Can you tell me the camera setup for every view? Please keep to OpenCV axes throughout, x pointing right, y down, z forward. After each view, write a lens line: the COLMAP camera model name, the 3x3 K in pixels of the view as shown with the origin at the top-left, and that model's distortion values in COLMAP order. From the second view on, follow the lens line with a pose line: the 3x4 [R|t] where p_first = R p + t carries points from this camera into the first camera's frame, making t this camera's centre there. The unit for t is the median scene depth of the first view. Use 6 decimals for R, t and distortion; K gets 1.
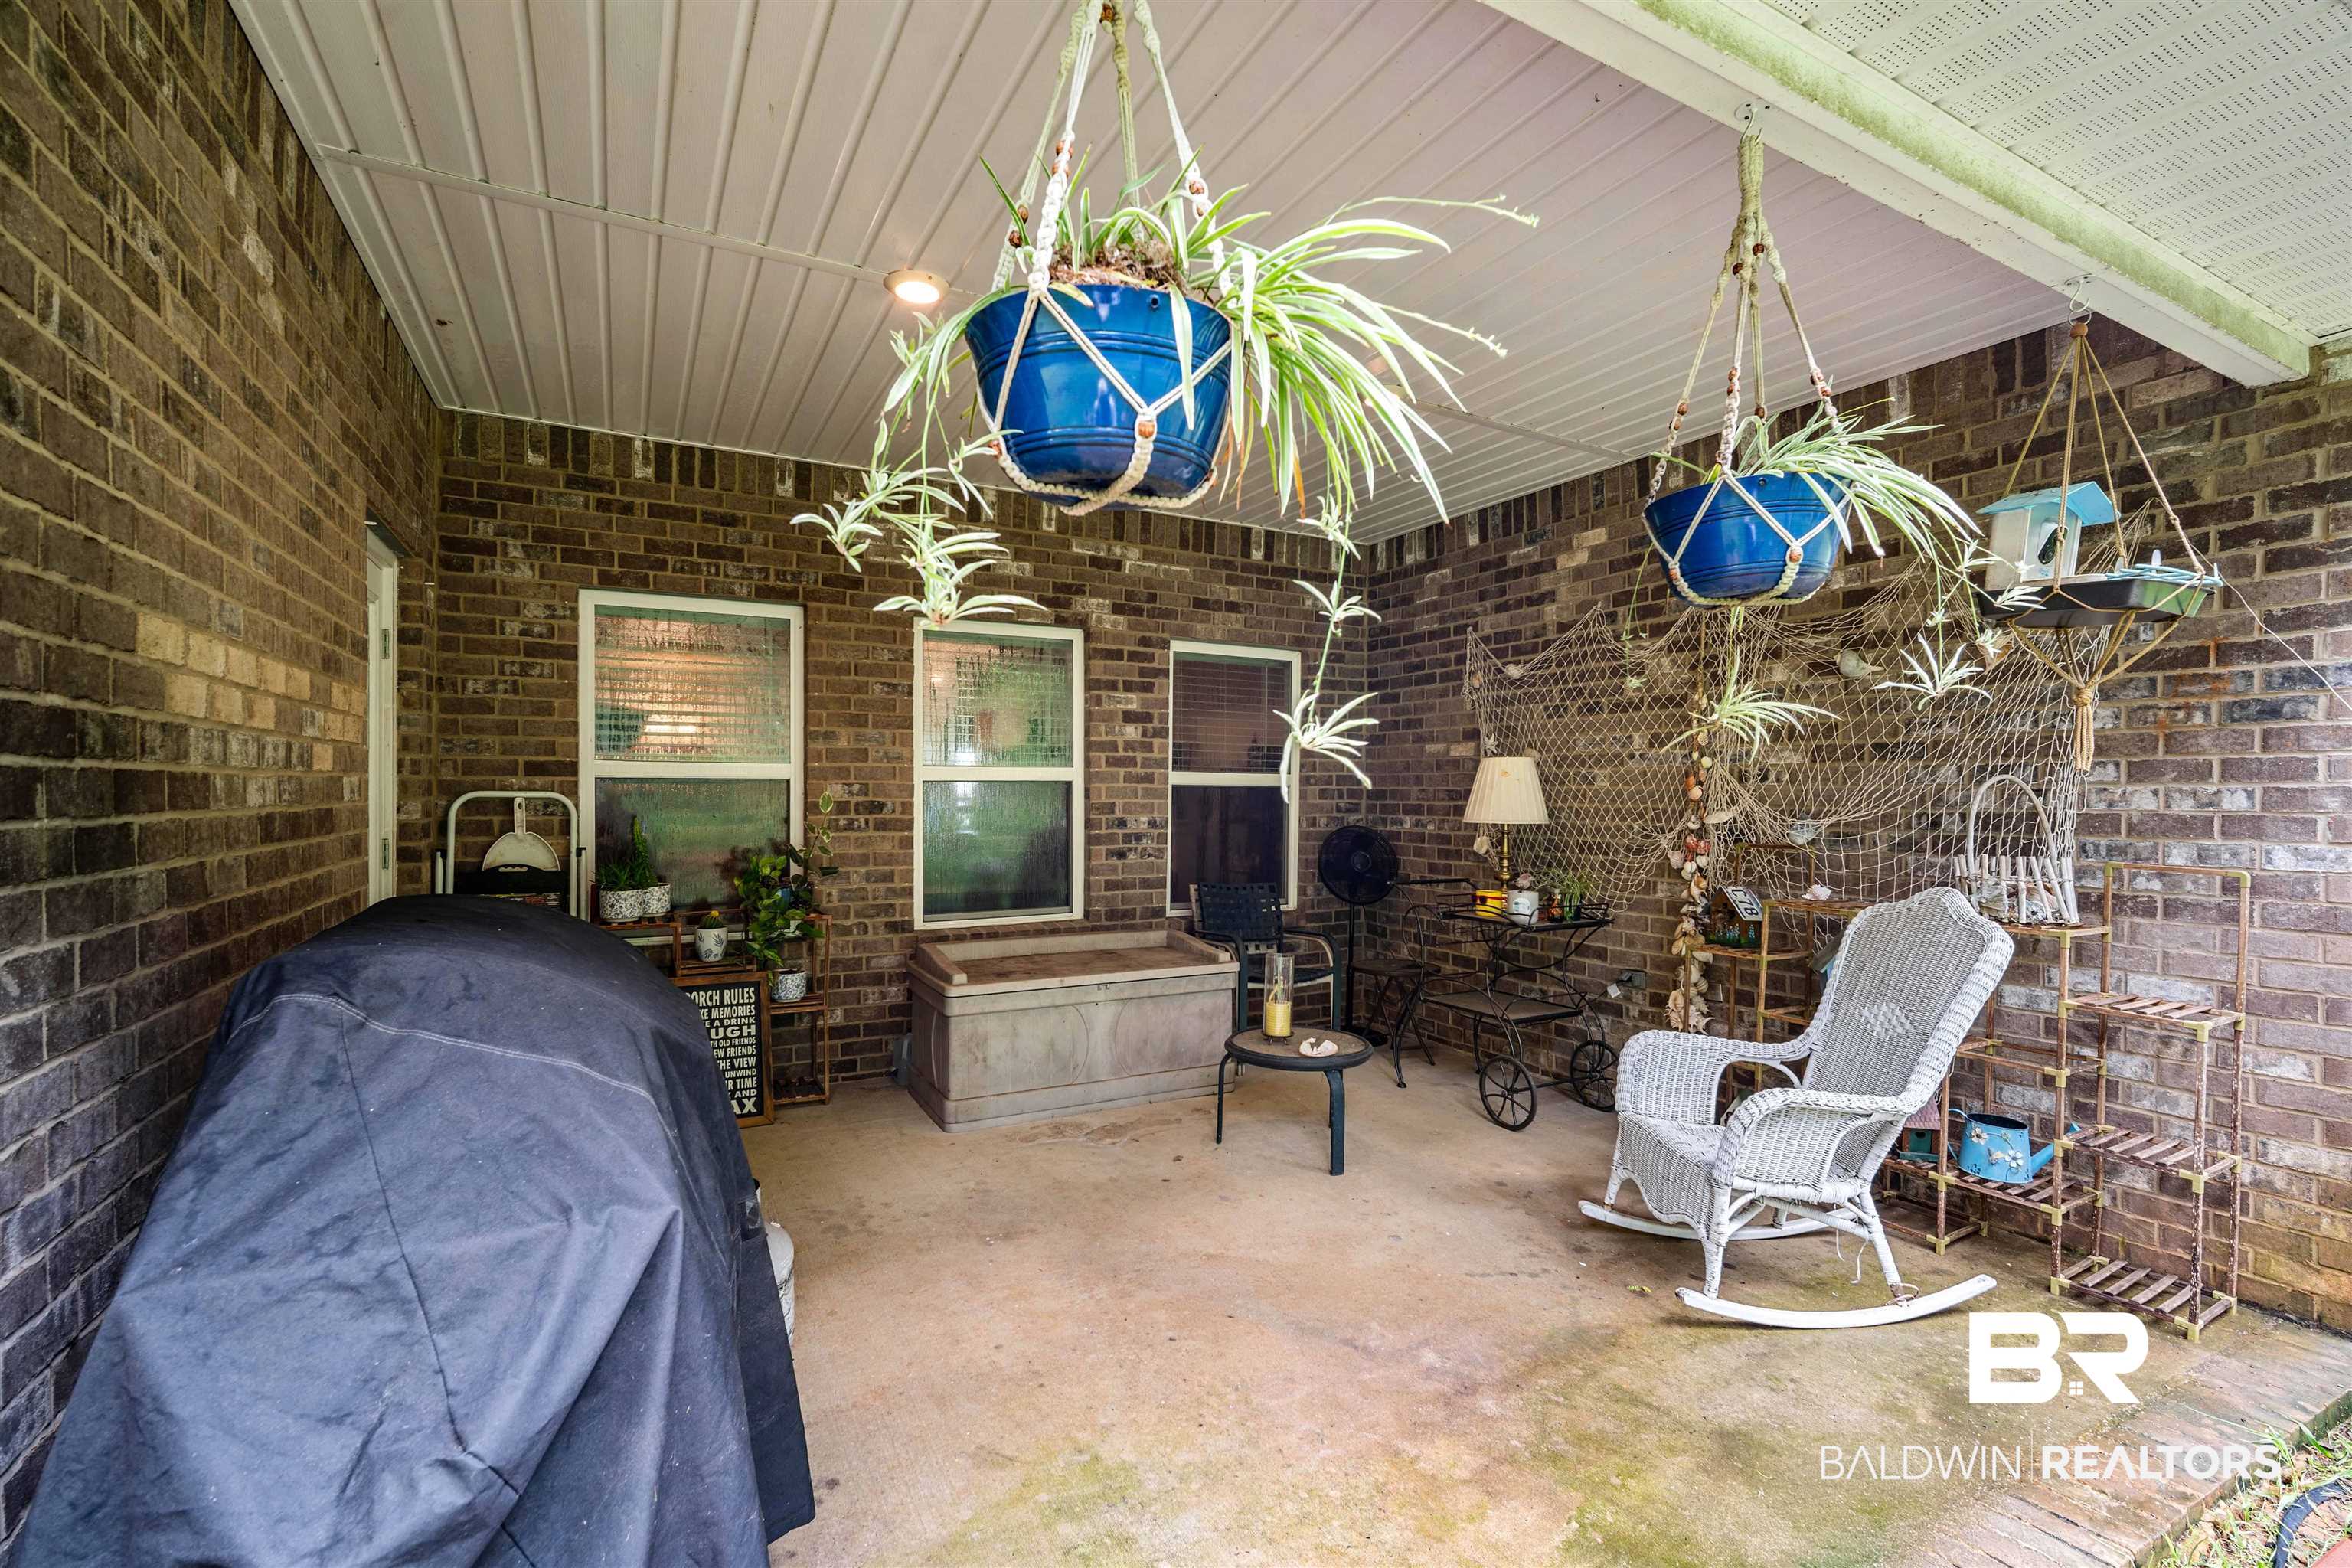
lens RADIAL K [[1031.4, 0, 1176.7], [0, 1031.4, 791.9], [0, 0, 1]] dist [0.001066, 0.000066]
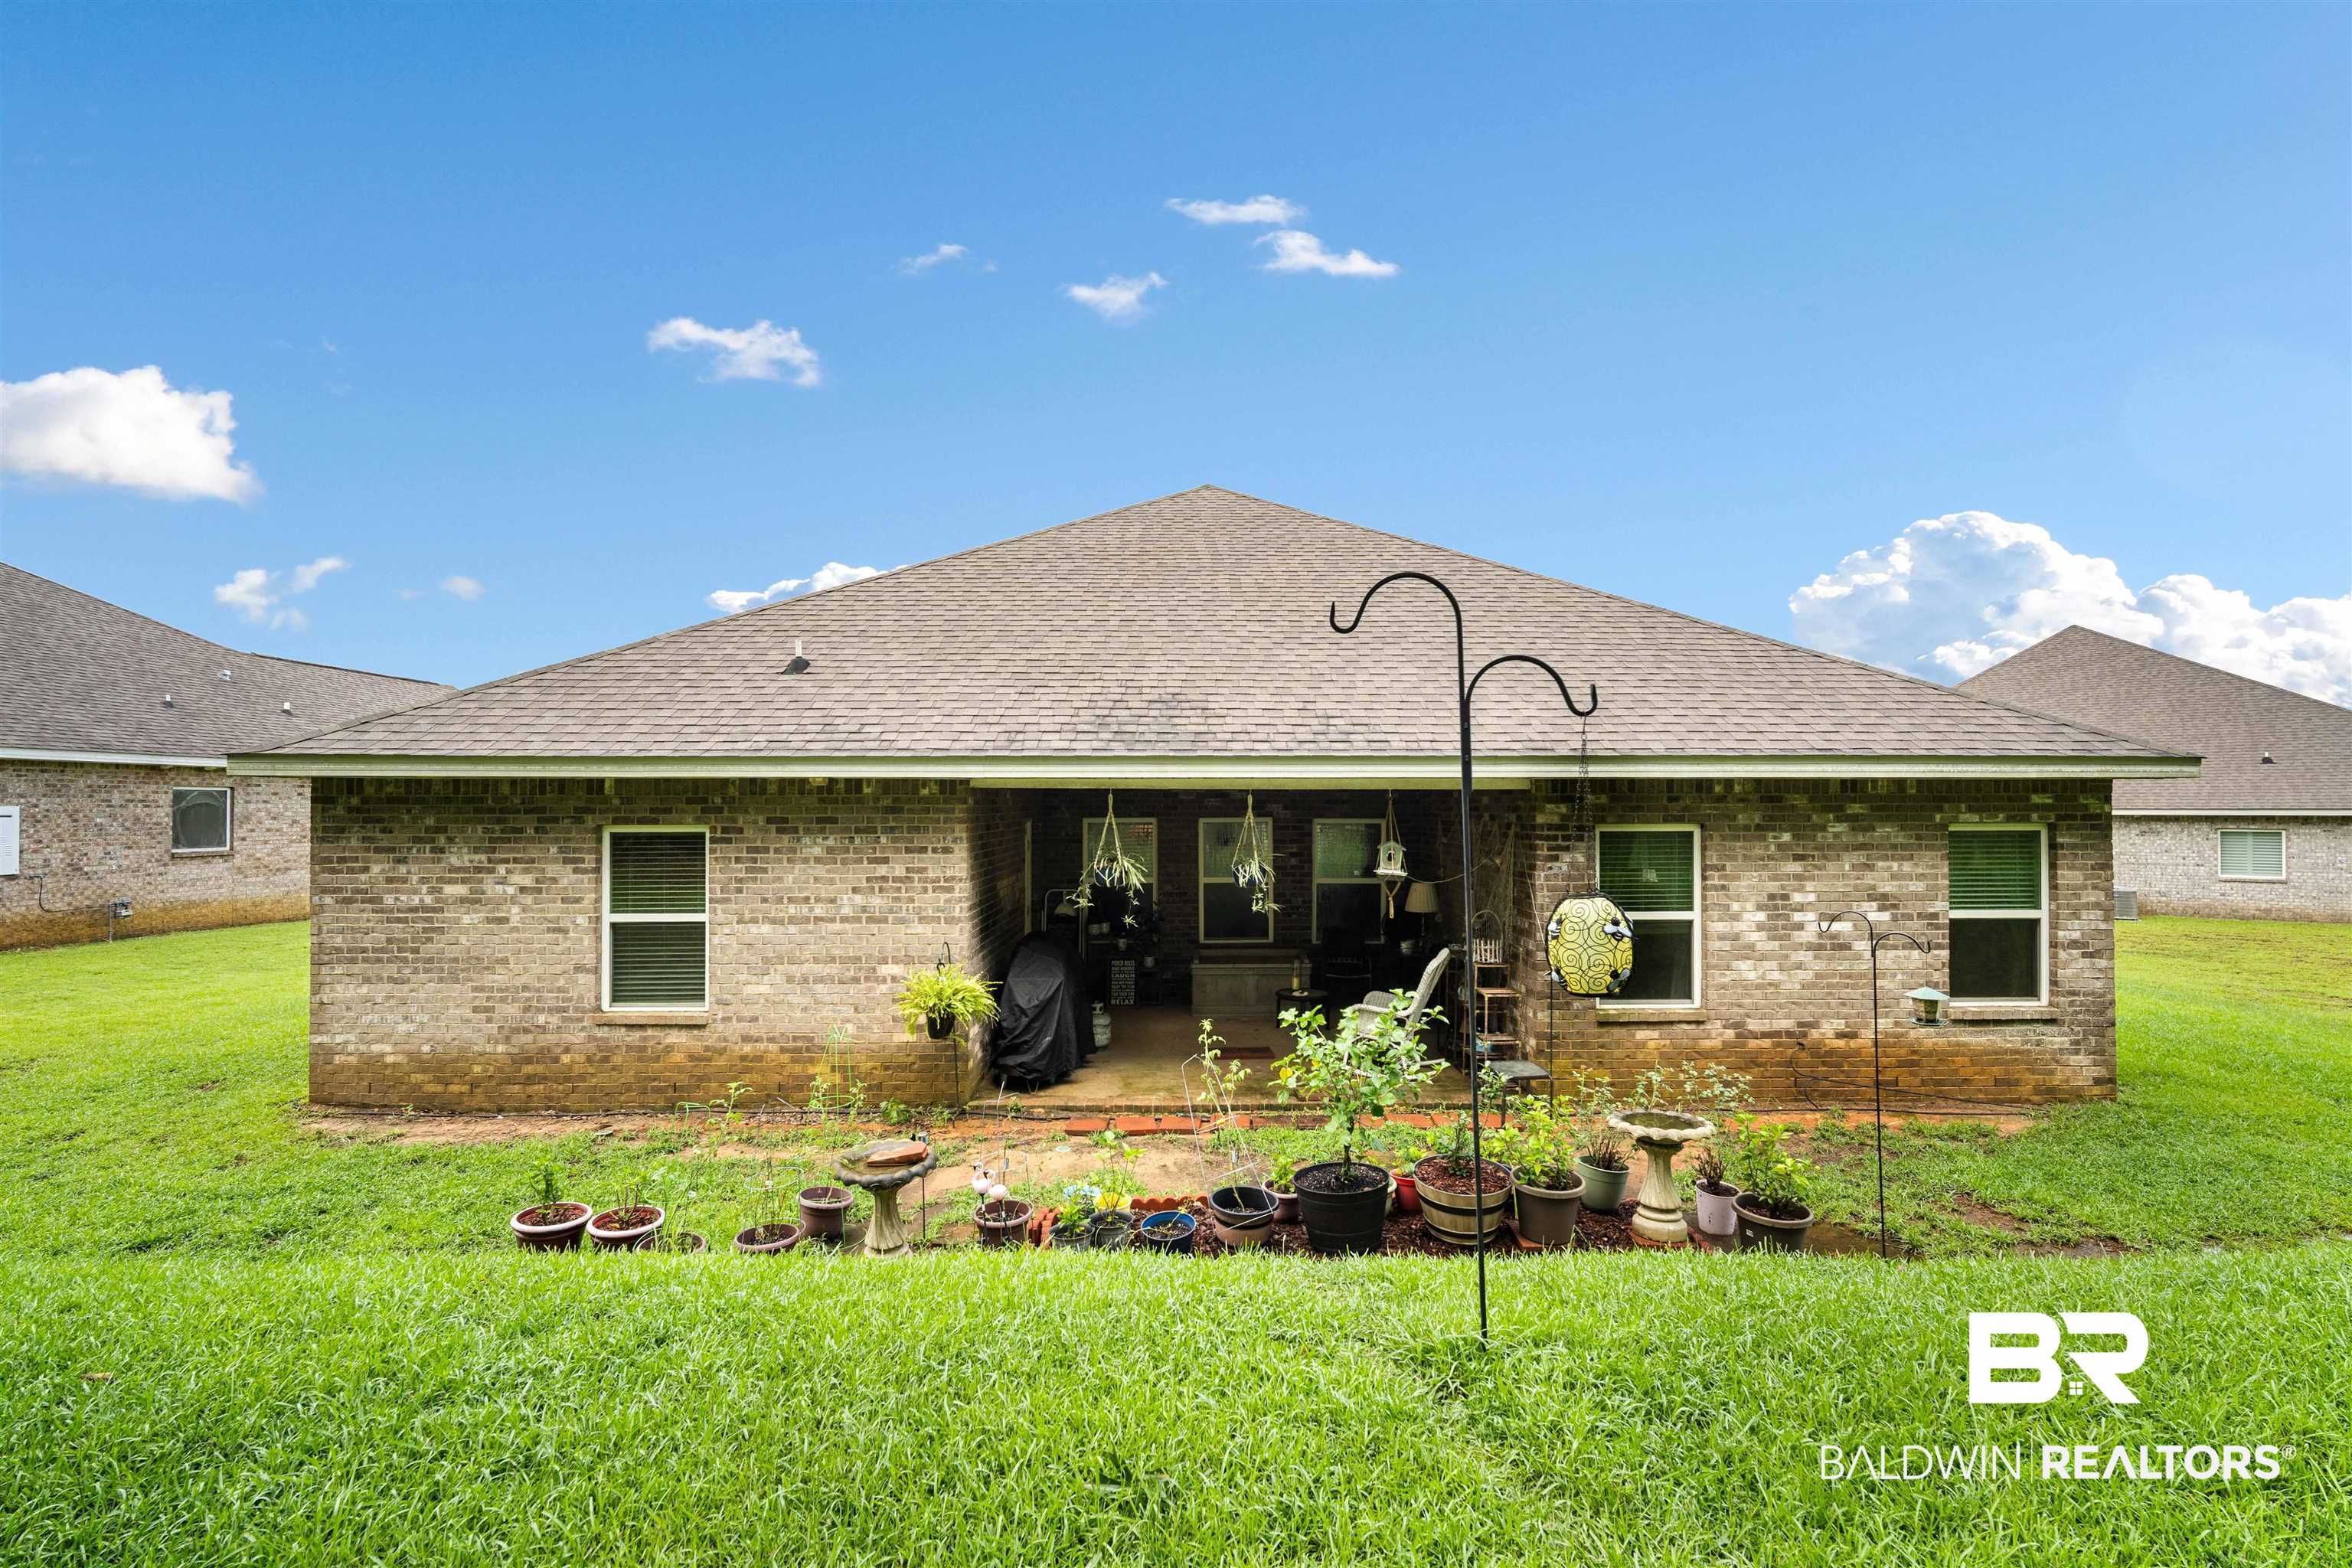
lens RADIAL K [[1031.4, 0, 1181.4], [0, 1031.4, 795.9], [0, 0, 1]] dist [0.001066, 0.000066]
pose [[0.873680, -0.019606, -0.486106, 1.041806], [0.007312, 0.999604, -0.027175, -0.175057], [0.486446, 0.020188, 0.873477, -1.354912]]
